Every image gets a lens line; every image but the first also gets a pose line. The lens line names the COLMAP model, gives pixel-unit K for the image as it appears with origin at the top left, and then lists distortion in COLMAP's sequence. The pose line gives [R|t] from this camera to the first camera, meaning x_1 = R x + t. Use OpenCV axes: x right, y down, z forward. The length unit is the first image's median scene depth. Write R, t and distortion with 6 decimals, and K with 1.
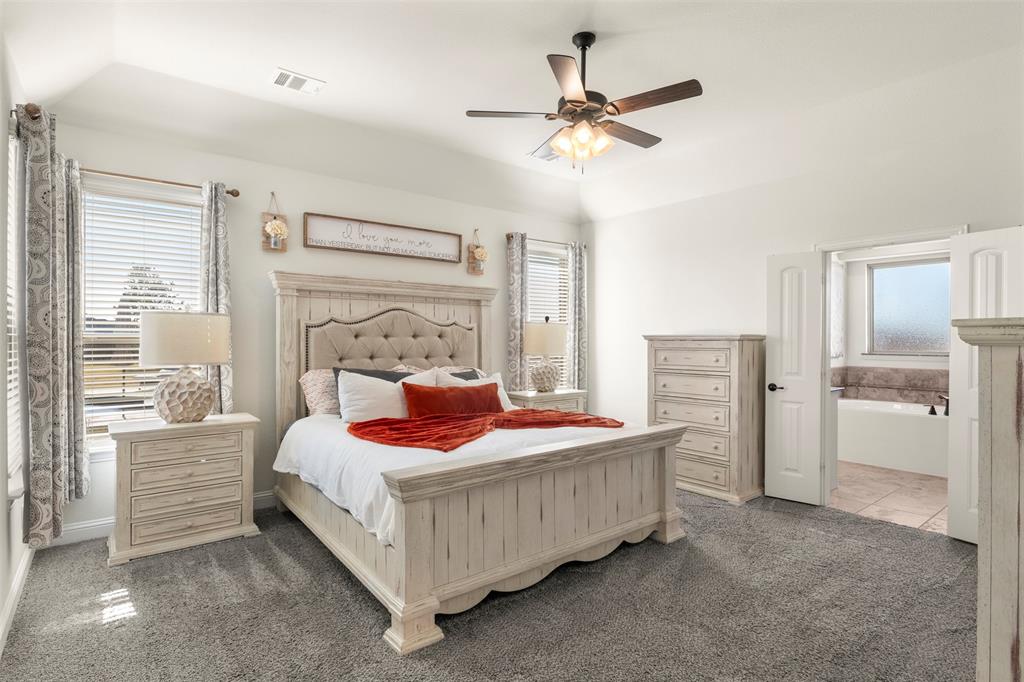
lens RADIAL K [[529.6, 0, 510.3], [0, 529.6, 338.6], [0, 0, 1]] dist [-0.000689, -0.001101]
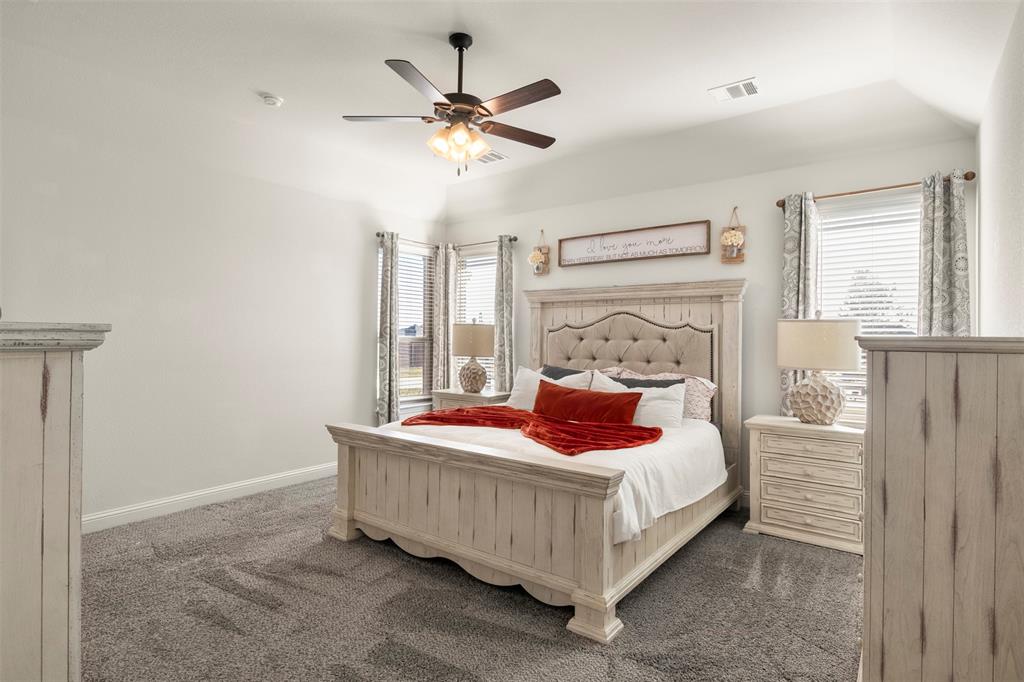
lens RADIAL K [[514.5, 0, 512.8], [0, 514.5, 334.9], [0, 0, 1]] dist [-0.006143, -0.000336]
pose [[0.246090, -0.008158, -0.969213, 0.713683], [-0.010162, 0.999888, -0.010997, -0.000068], [0.969194, 0.012555, 0.245979, 0.565590]]
